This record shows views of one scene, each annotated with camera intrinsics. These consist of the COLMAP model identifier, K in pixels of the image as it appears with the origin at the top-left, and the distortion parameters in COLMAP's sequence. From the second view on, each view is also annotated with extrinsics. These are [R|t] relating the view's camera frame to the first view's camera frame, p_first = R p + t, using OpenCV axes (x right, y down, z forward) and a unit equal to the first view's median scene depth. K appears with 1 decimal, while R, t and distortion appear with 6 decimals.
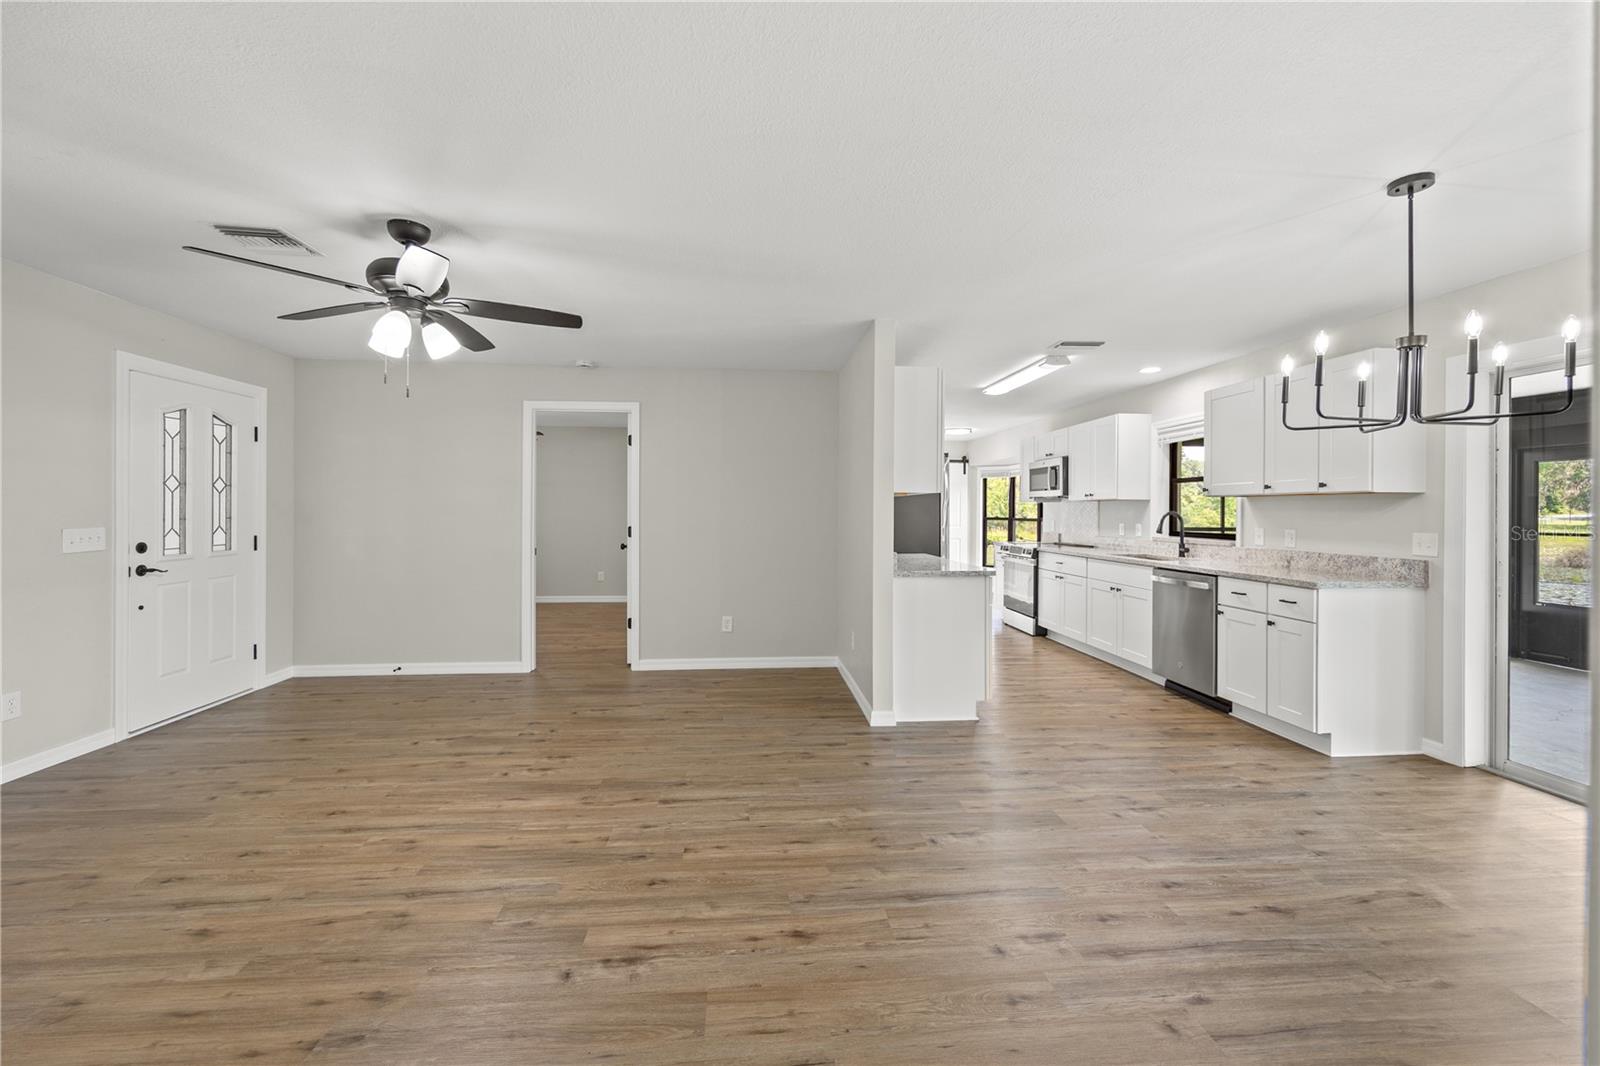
lens RADIAL K [[629.4, 0, 803.2], [0, 629.4, 536.3], [0, 0, 1]] dist [0.000462, -0.000522]
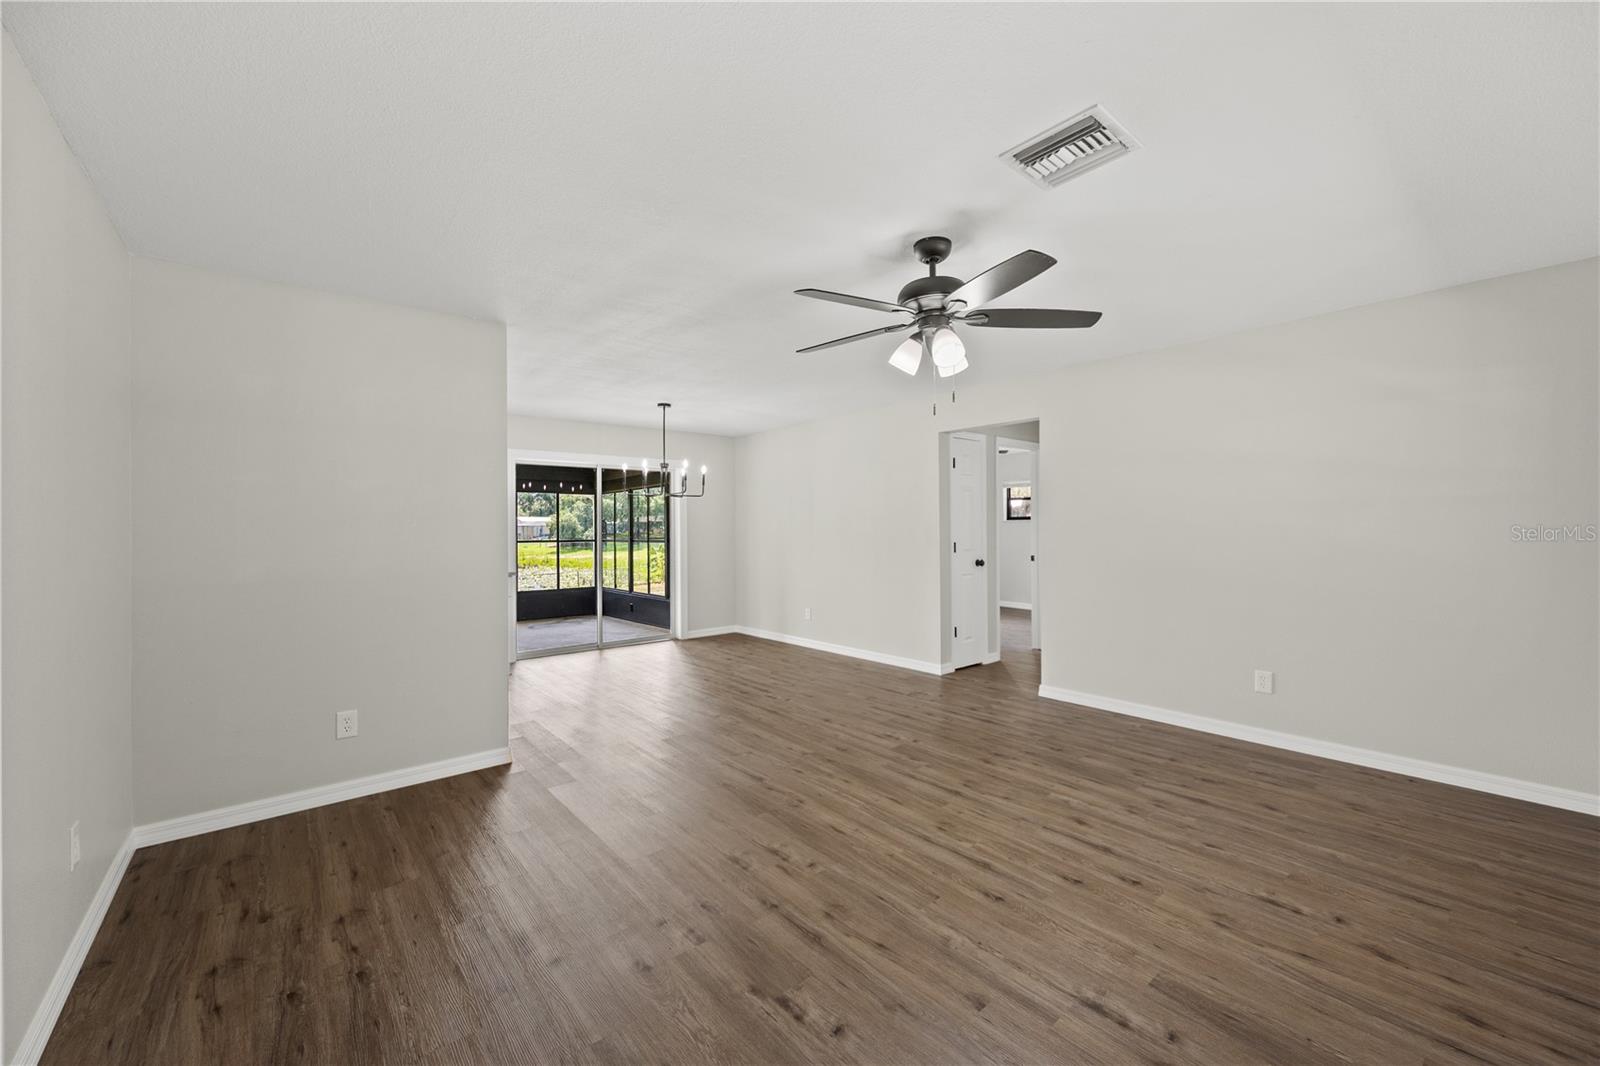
lens RADIAL K [[629.4, 0, 816.4], [0, 629.4, 532.8], [0, 0, 1]] dist [0.000462, -0.000522]
pose [[-0.581217, -0.001144, 0.813748, -1.056405], [0.042497, 0.998592, 0.031758, -0.051068], [-0.812638, 0.053040, -0.580350, 1.360047]]
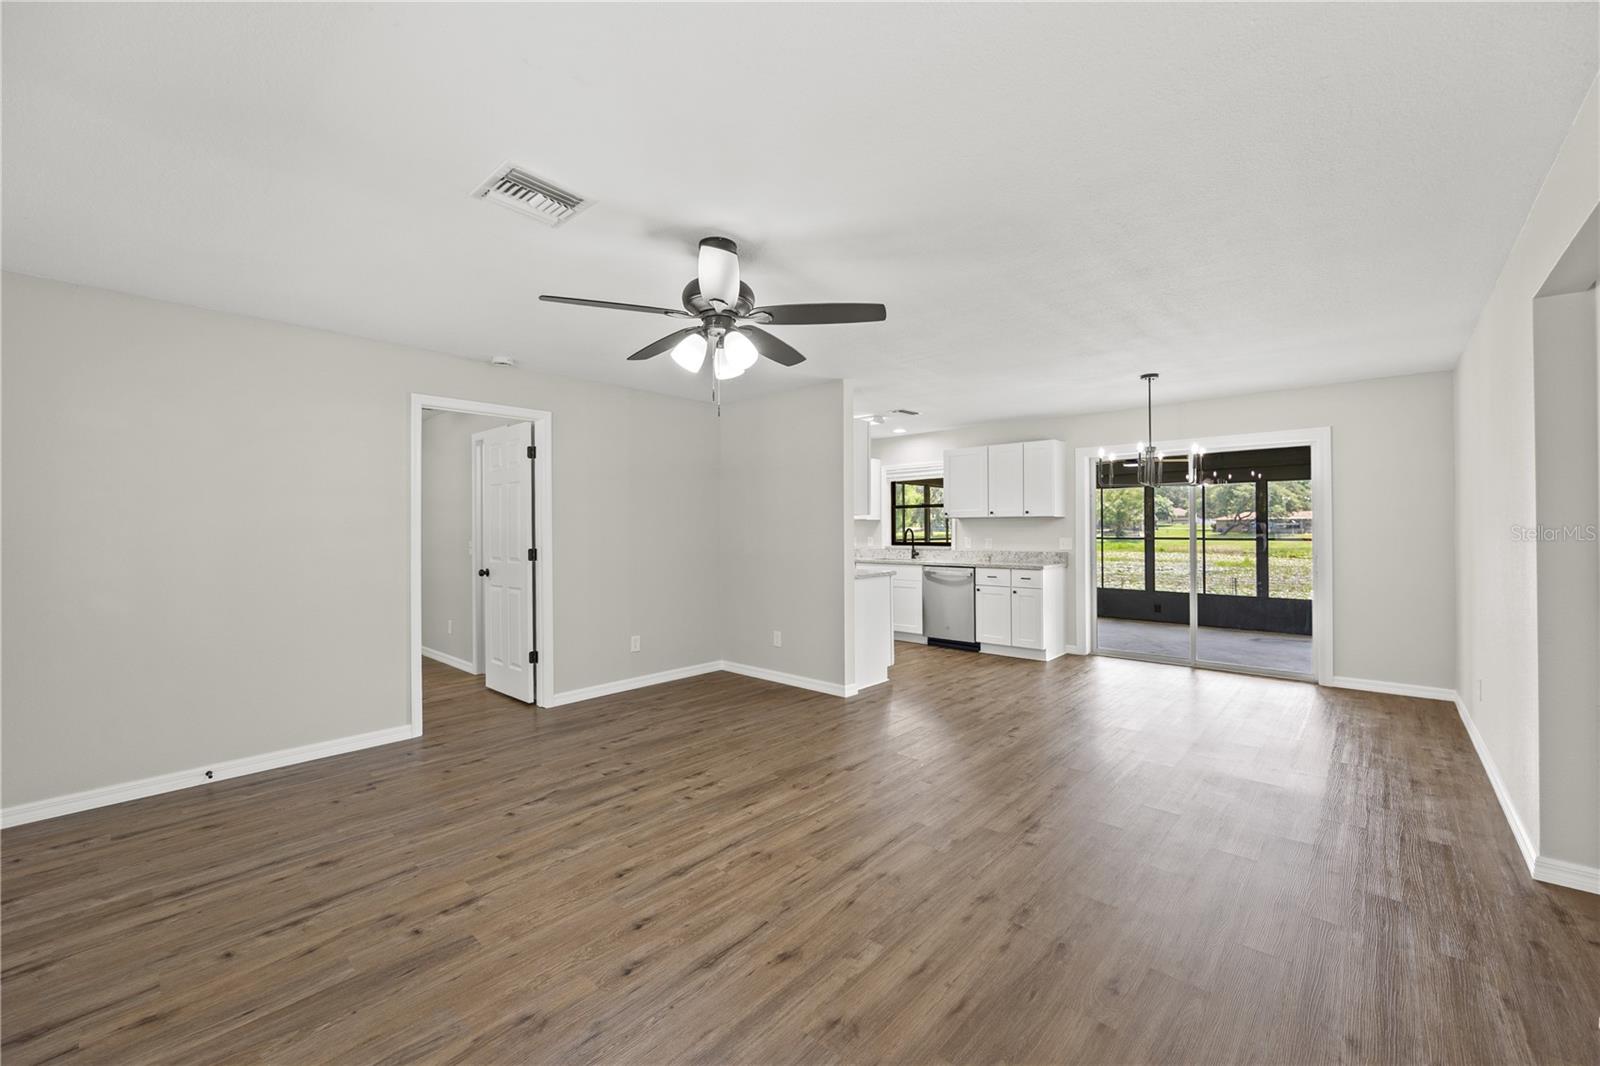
lens RADIAL K [[629.4, 0, 797.1], [0, 629.4, 537.8], [0, 0, 1]] dist [0.000462, -0.000522]
pose [[0.736107, -0.015354, 0.676691, -0.960780], [0.035132, 0.999262, -0.015543, -0.004615], [-0.675953, 0.035214, 0.736103, 0.144640]]
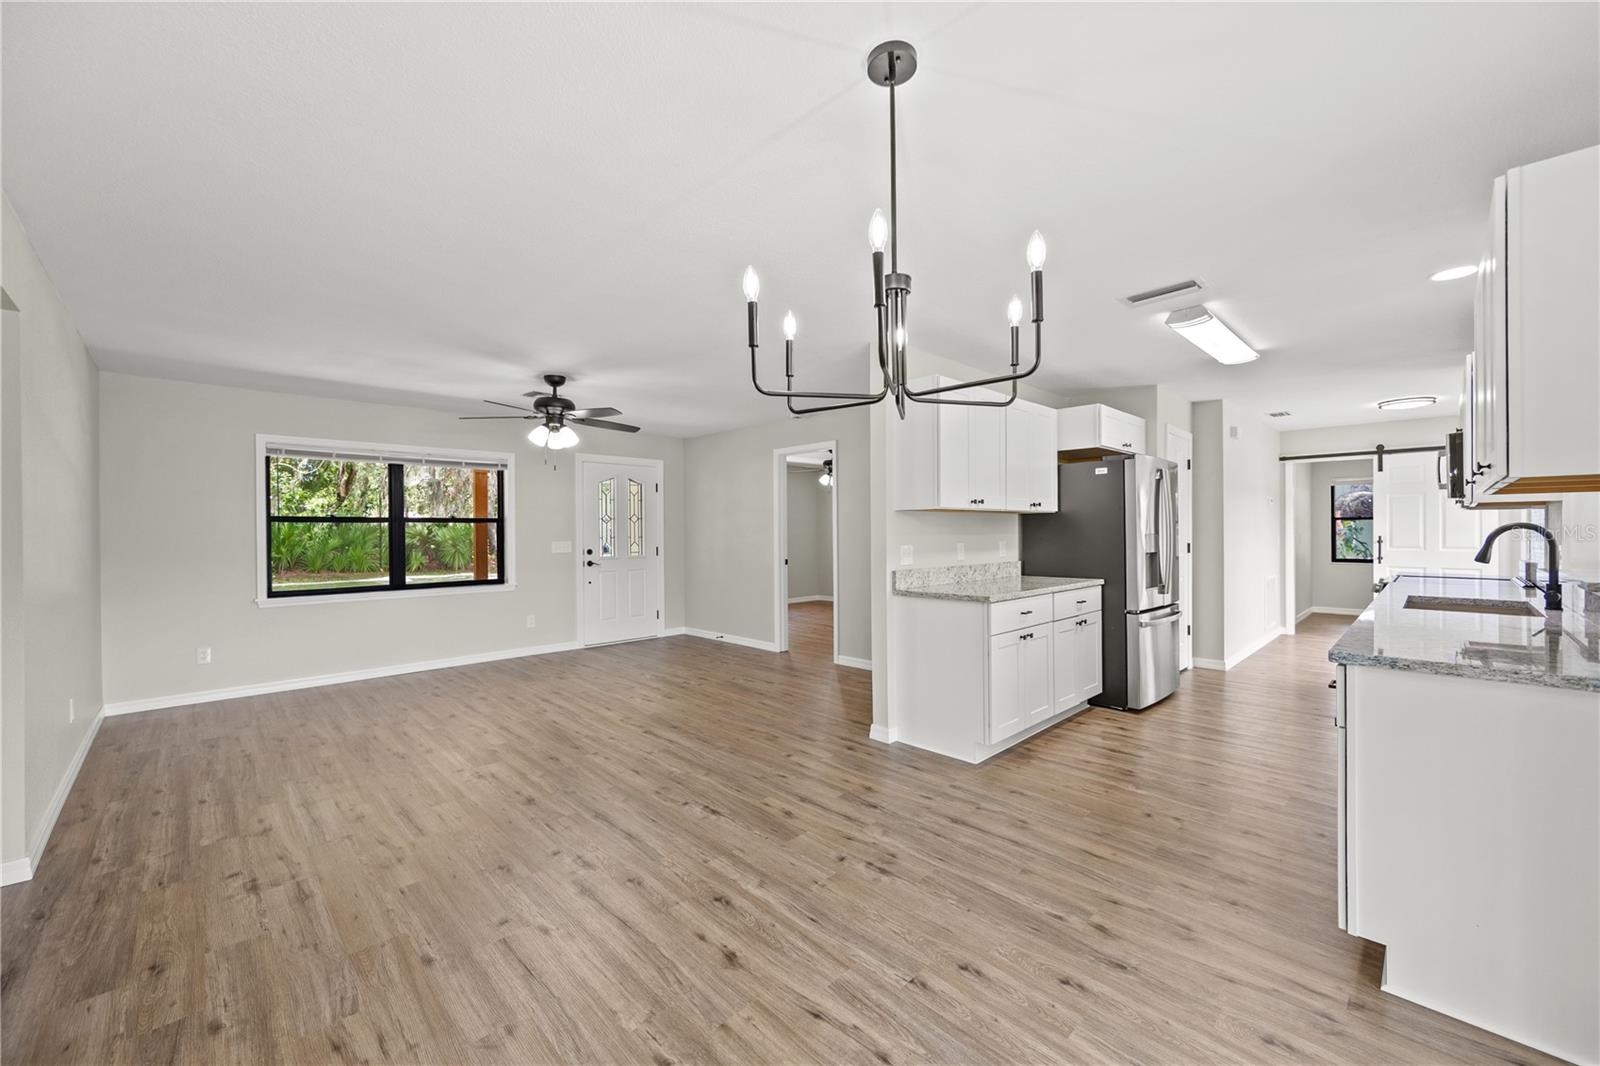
lens RADIAL K [[629.4, 0, 812.2], [0, 629.4, 541.6], [0, 0, 1]] dist [0.000462, -0.000522]
pose [[0.639967, 0.004010, -0.768392, 0.982688], [-0.022975, 0.999639, -0.013919, -0.000768], [0.768059, 0.026562, 0.639828, 0.314350]]
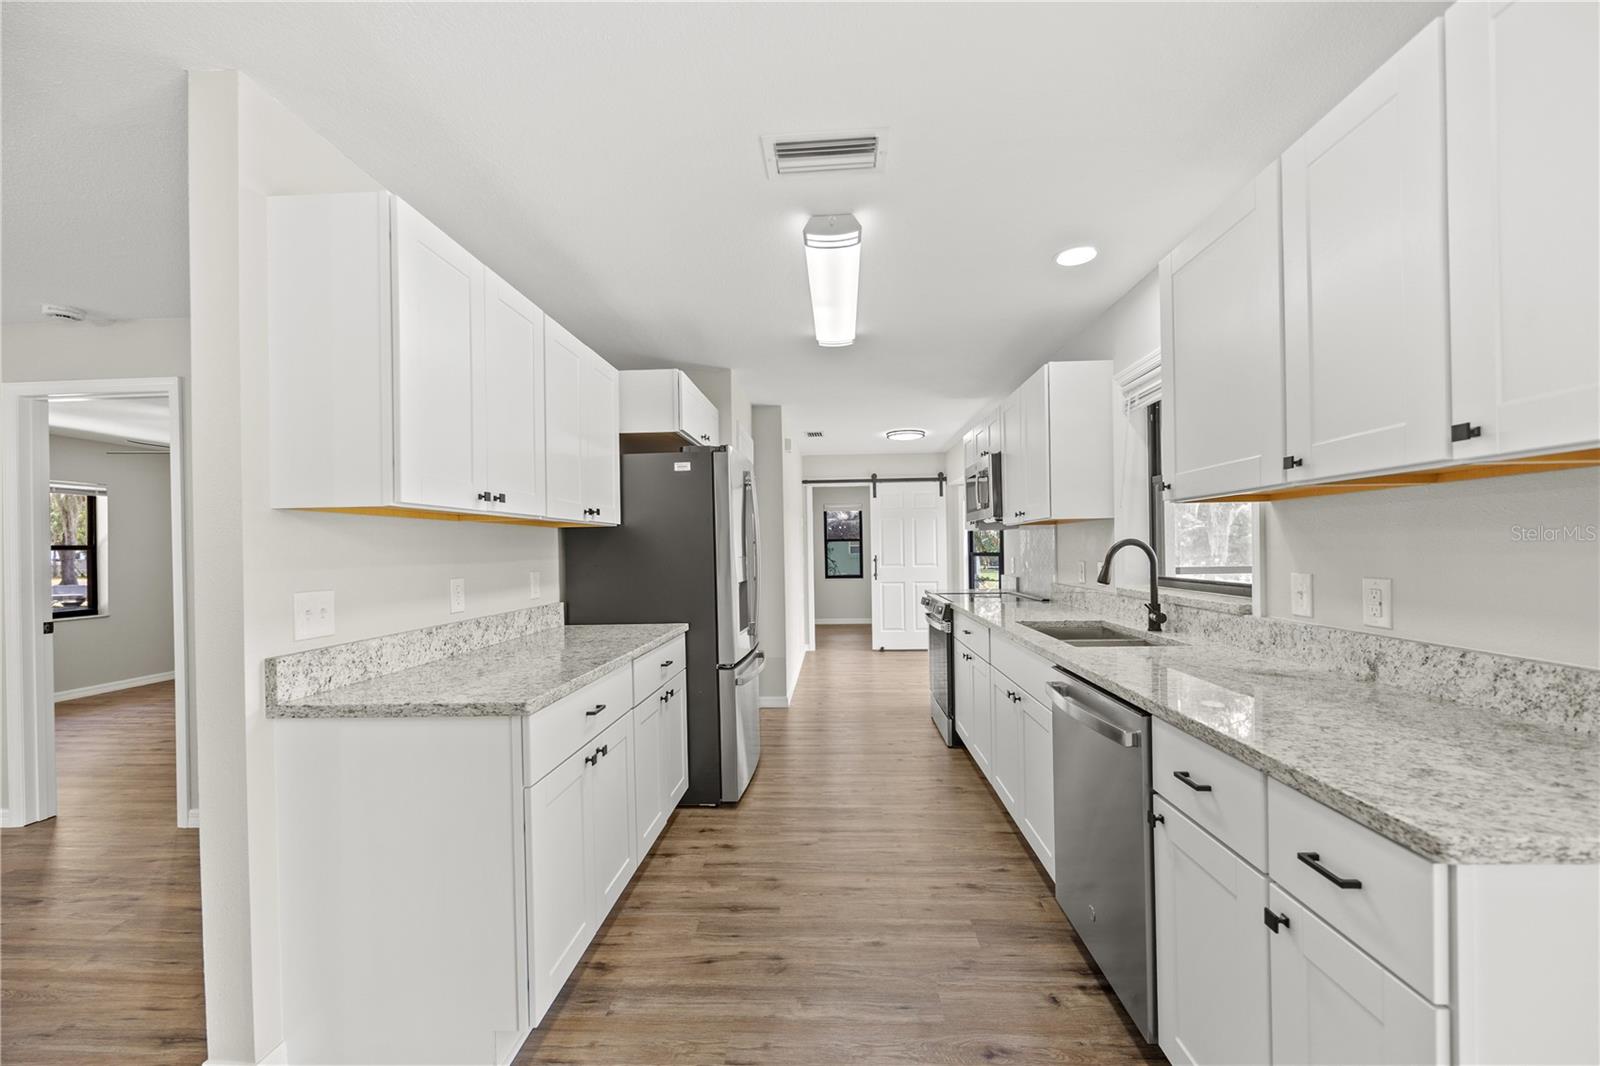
lens RADIAL K [[629.4, 0, 805.0], [0, 629.4, 547.1], [0, 0, 1]] dist [0.000462, -0.000522]
pose [[0.989280, -0.021216, -0.144482, 0.647763], [0.014811, 0.998865, -0.045261, -0.021699], [0.145279, 0.042636, 0.988472, 0.767820]]
